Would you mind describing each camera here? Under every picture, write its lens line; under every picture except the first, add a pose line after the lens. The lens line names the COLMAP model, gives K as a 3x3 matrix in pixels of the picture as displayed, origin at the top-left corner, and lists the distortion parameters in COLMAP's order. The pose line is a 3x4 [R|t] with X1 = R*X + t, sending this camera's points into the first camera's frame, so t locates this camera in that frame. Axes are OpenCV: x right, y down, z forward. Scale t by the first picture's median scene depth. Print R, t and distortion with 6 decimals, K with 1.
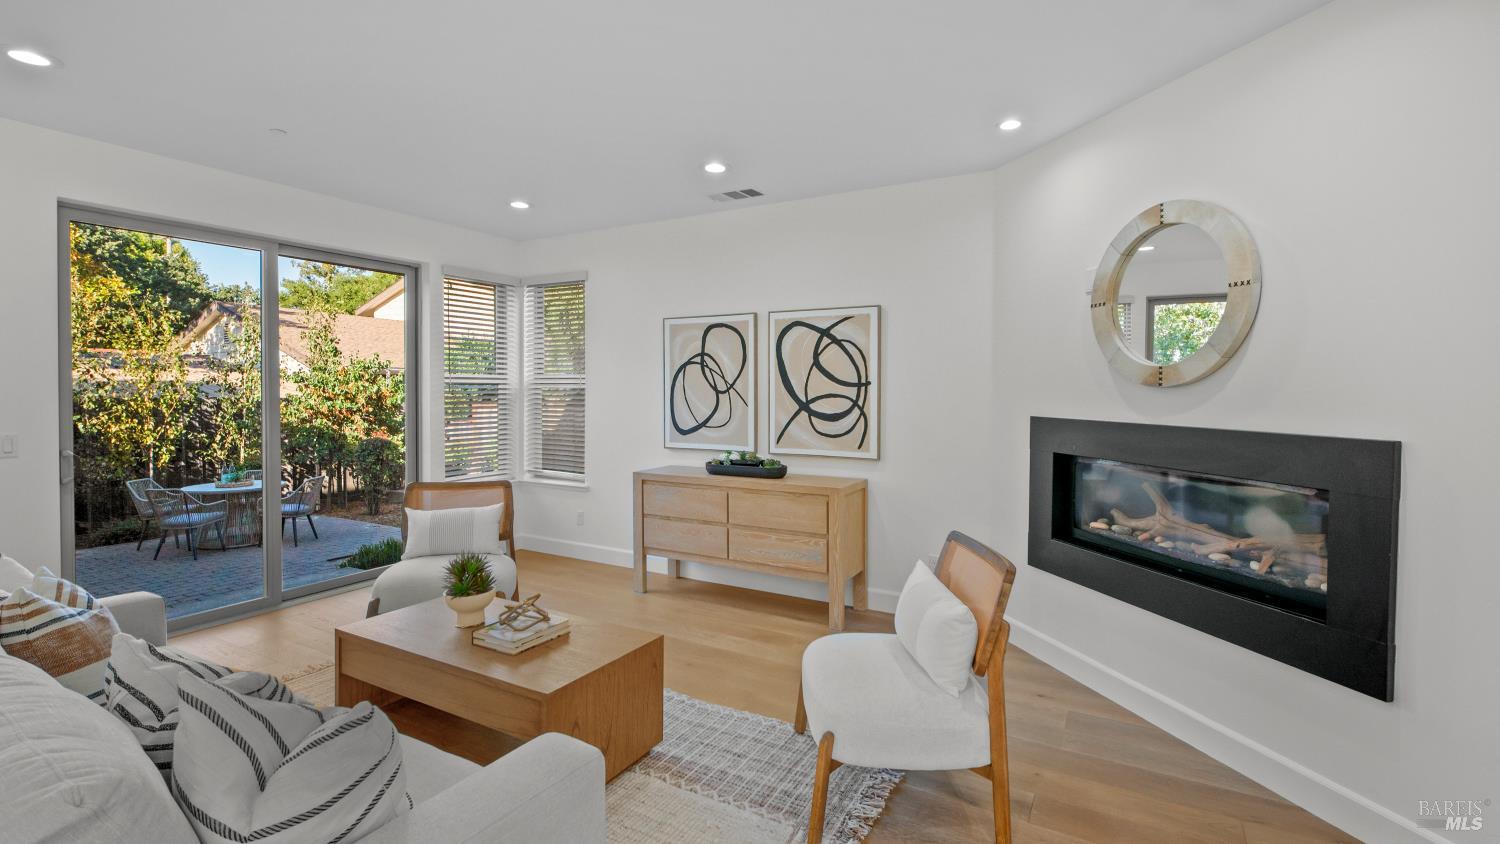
lens RADIAL K [[673.3, 0, 739.4], [0, 673.3, 403.4], [0, 0, 1]] dist [0.003372, -0.000123]
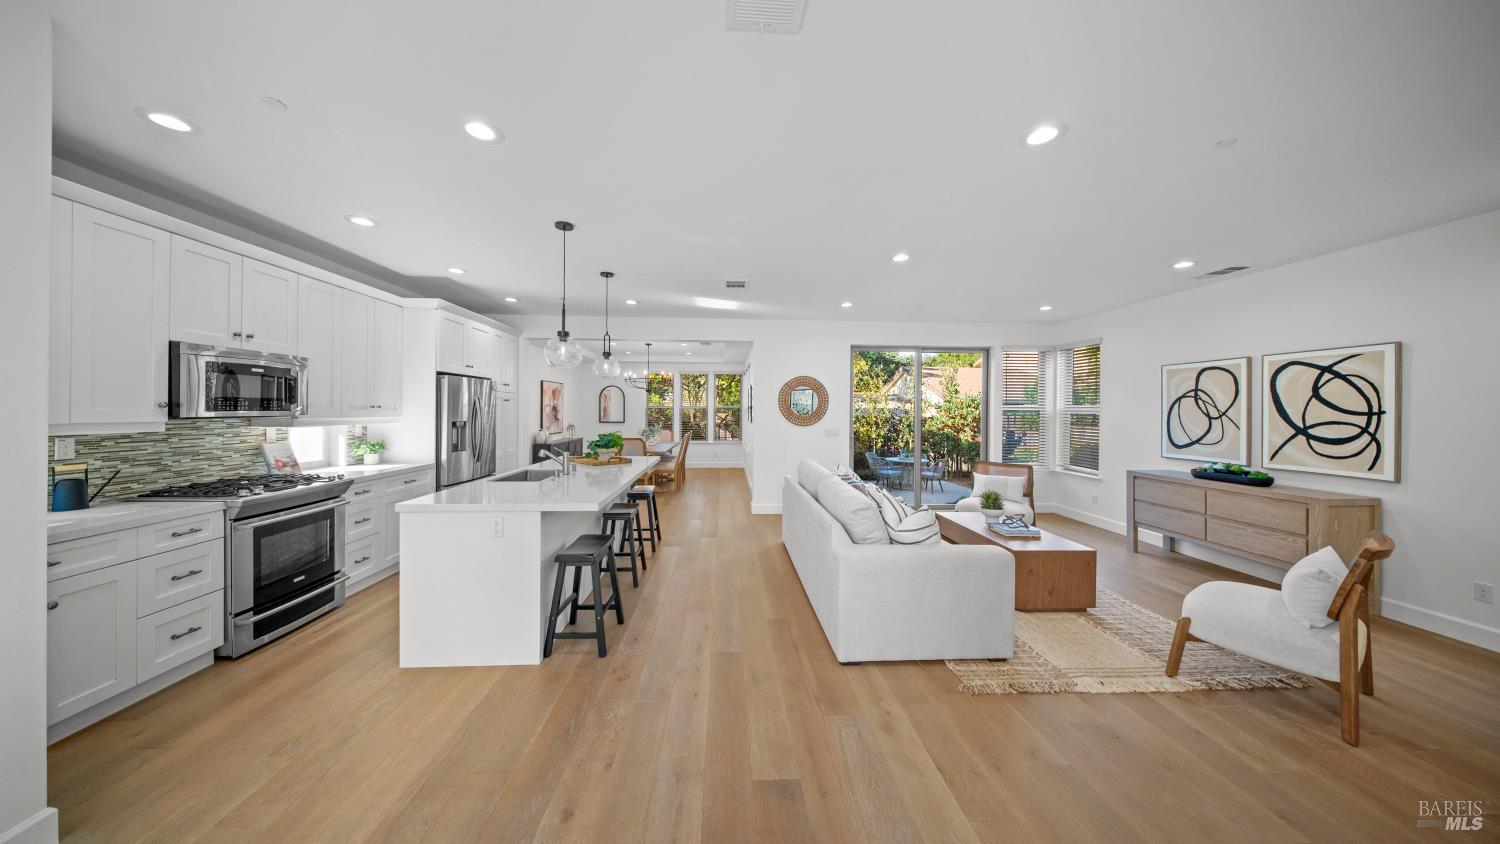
lens RADIAL K [[446.5, 0, 747.6], [0, 446.5, 410.8], [0, 0, 1]] dist [-0.004152, -0.000159]
pose [[0.547658, 0.004038, -0.836692, 0.217328], [-0.023579, 0.999666, -0.010609, -0.000102], [0.836370, 0.025539, 0.547571, -0.267416]]
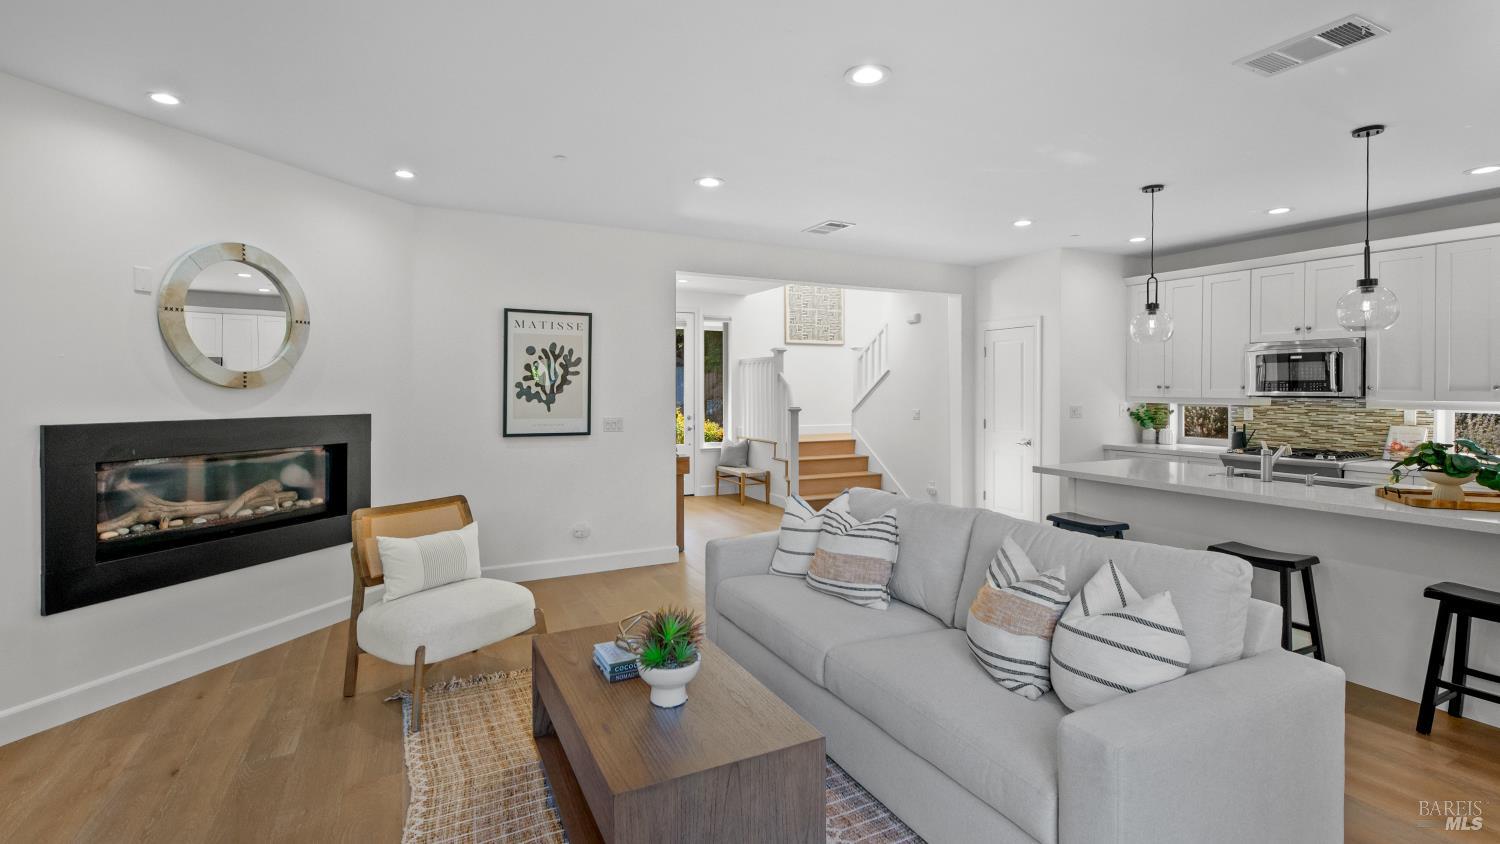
lens RADIAL K [[686.9, 0, 745.9], [0, 686.9, 380.4], [0, 0, 1]] dist [0.005212, -0.004277]
pose [[-0.836149, 0.002298, 0.548498, -0.543914], [0.008242, 0.999931, 0.008375, -0.026138], [-0.548440, 0.011524, -0.836110, 0.964256]]
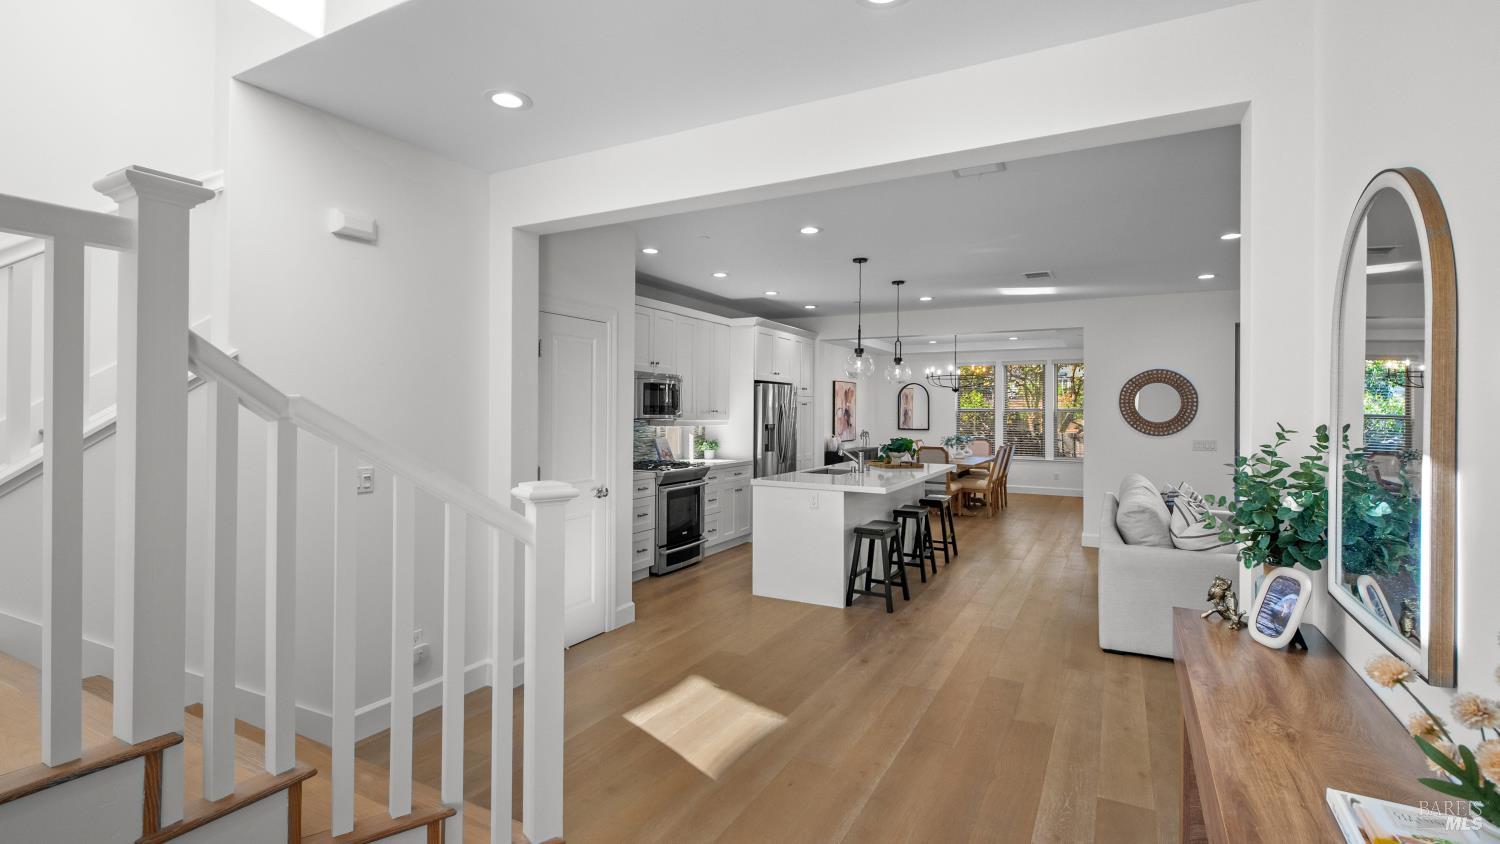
lens RADIAL K [[680.8, 0, 751.0], [0, 680.8, 401.9], [0, 0, 1]] dist [0.000697, 0.000002]
pose [[0.038535, -0.015588, -0.999136, 0.718755], [-0.027631, 0.999479, -0.016659, 0.002113], [0.998875, 0.028249, 0.038084, -0.373777]]
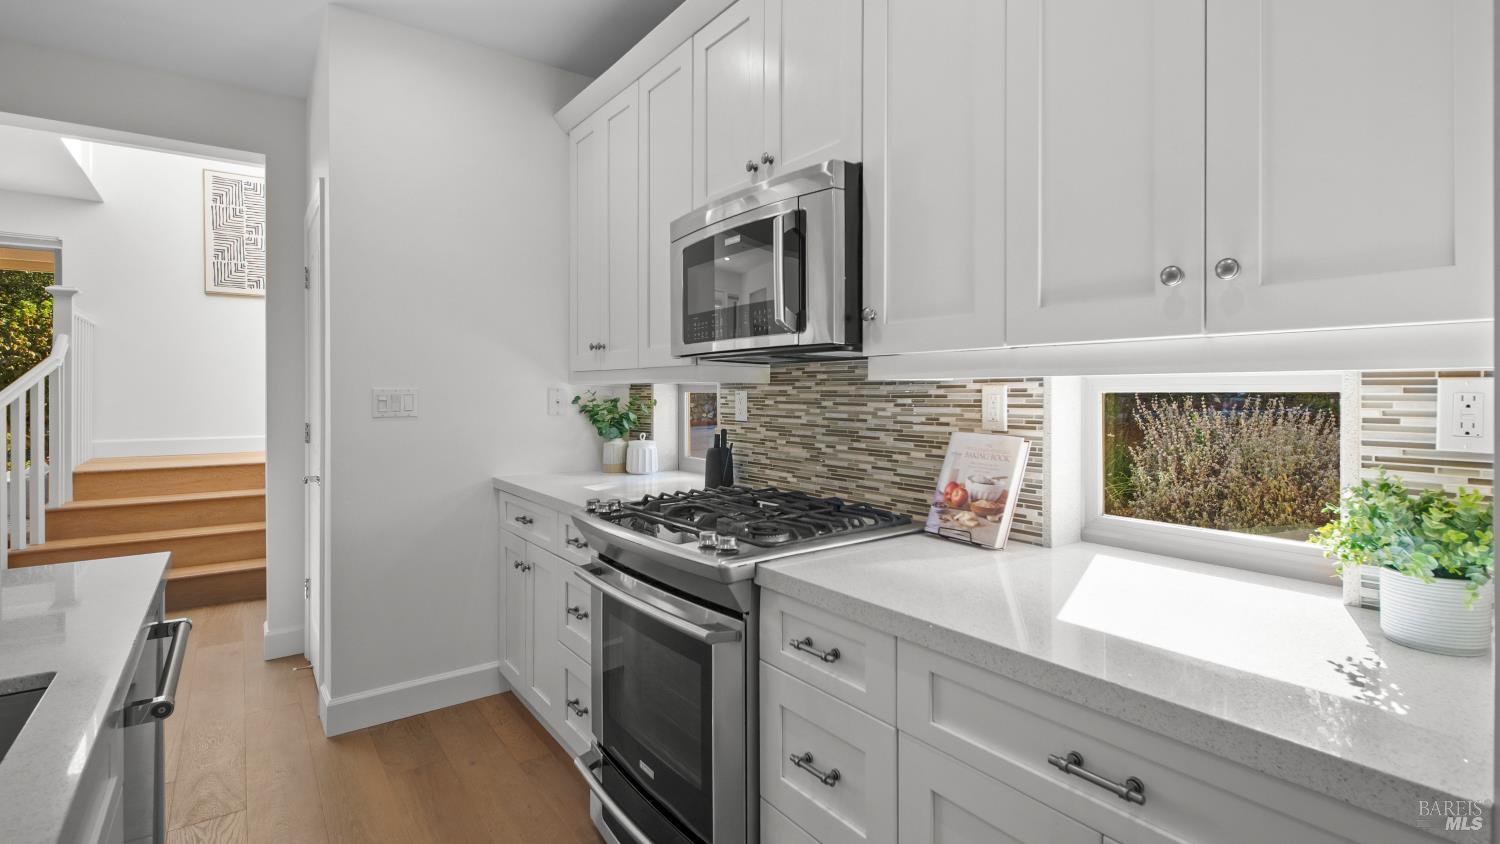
lens RADIAL K [[698.2, 0, 752.6], [0, 698.2, 392.3], [0, 0, 1]] dist [0.002660, -0.000057]
pose [[-0.918268, -0.002727, 0.395950, -0.855528], [0.005899, 0.999771, 0.020566, 0.033635], [-0.395915, 0.021221, -0.918042, -0.127178]]
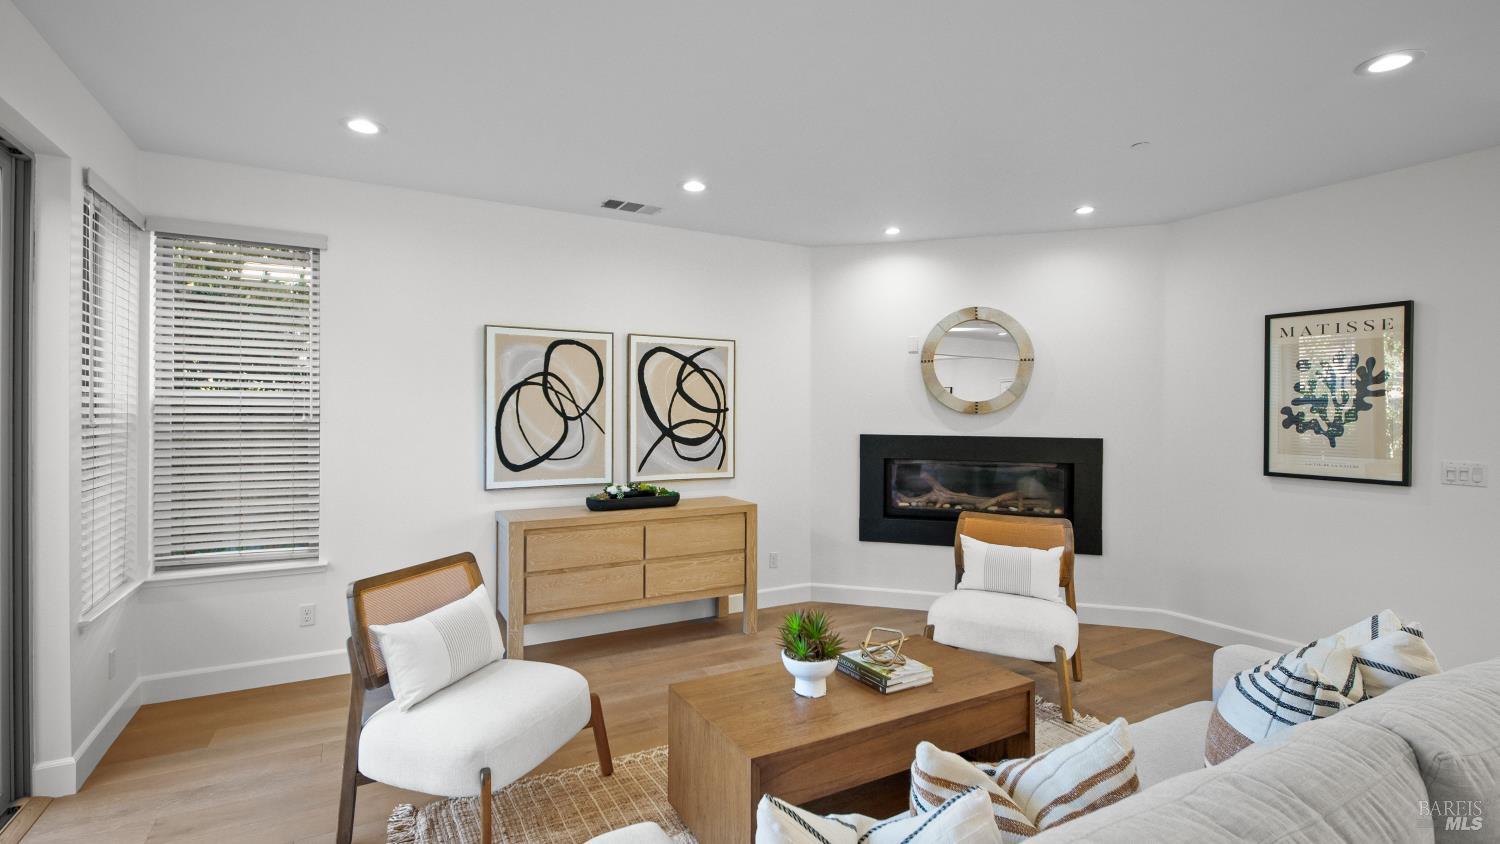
lens RADIAL K [[683.0, 0, 742.8], [0, 683.0, 416.7], [0, 0, 1]] dist [0.004960, -0.000300]
pose [[0.515393, -0.005191, 0.856938, -0.719657], [0.016339, 0.999859, -0.003771, -0.012809], [-0.856798, 0.015945, 0.515405, 0.376716]]
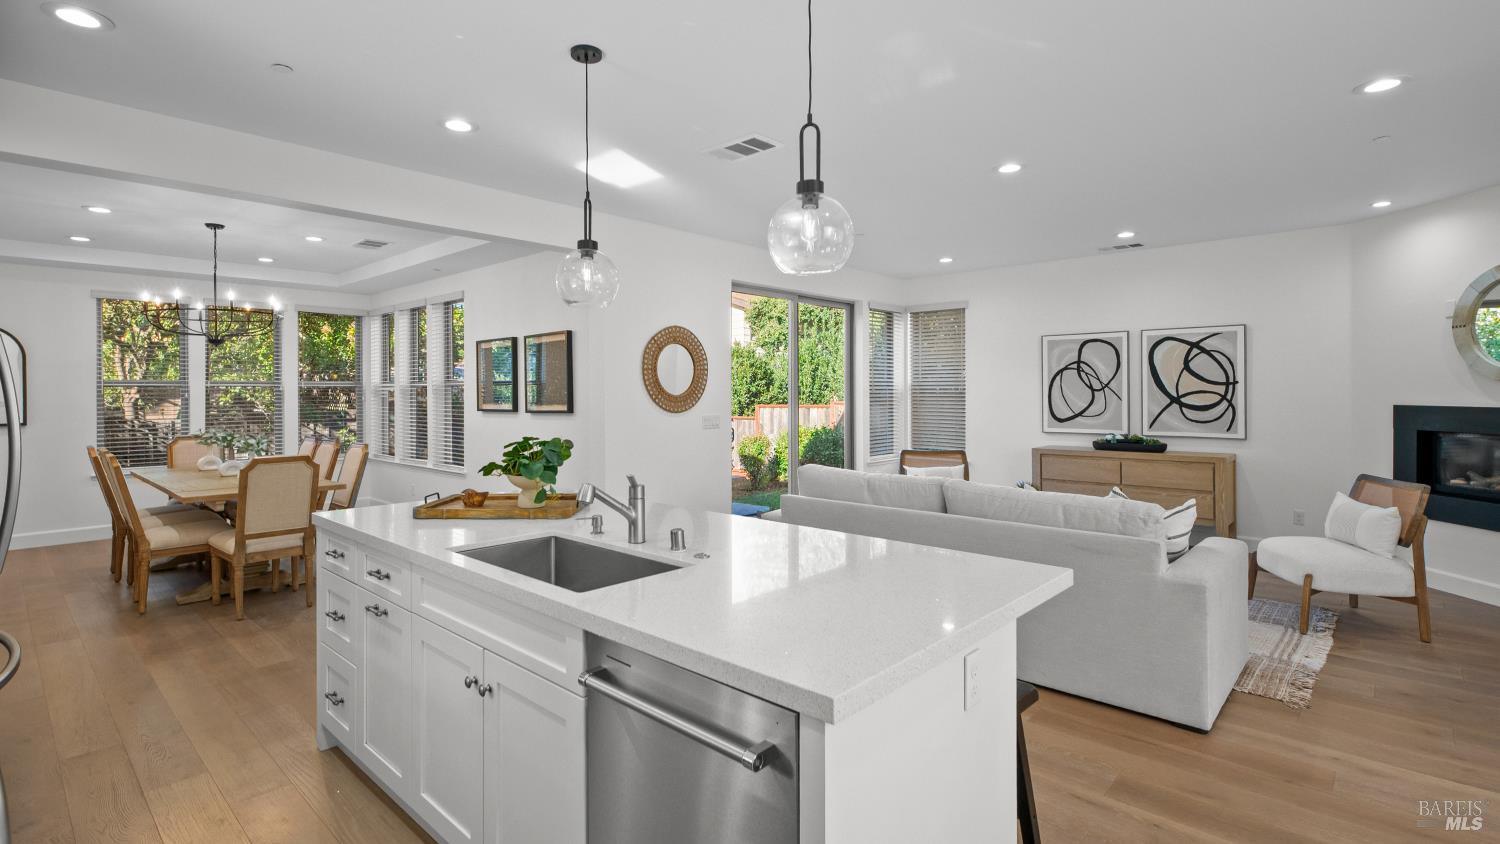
lens RADIAL K [[699.6, 0, 730.2], [0, 699.6, 393.4], [0, 0, 1]] dist [0.001598, -0.005835]
pose [[0.972727, -0.005600, -0.231887, -0.442650], [0.000956, 0.999797, -0.020133, 0.018425], [0.231952, 0.019362, 0.972534, -0.560009]]
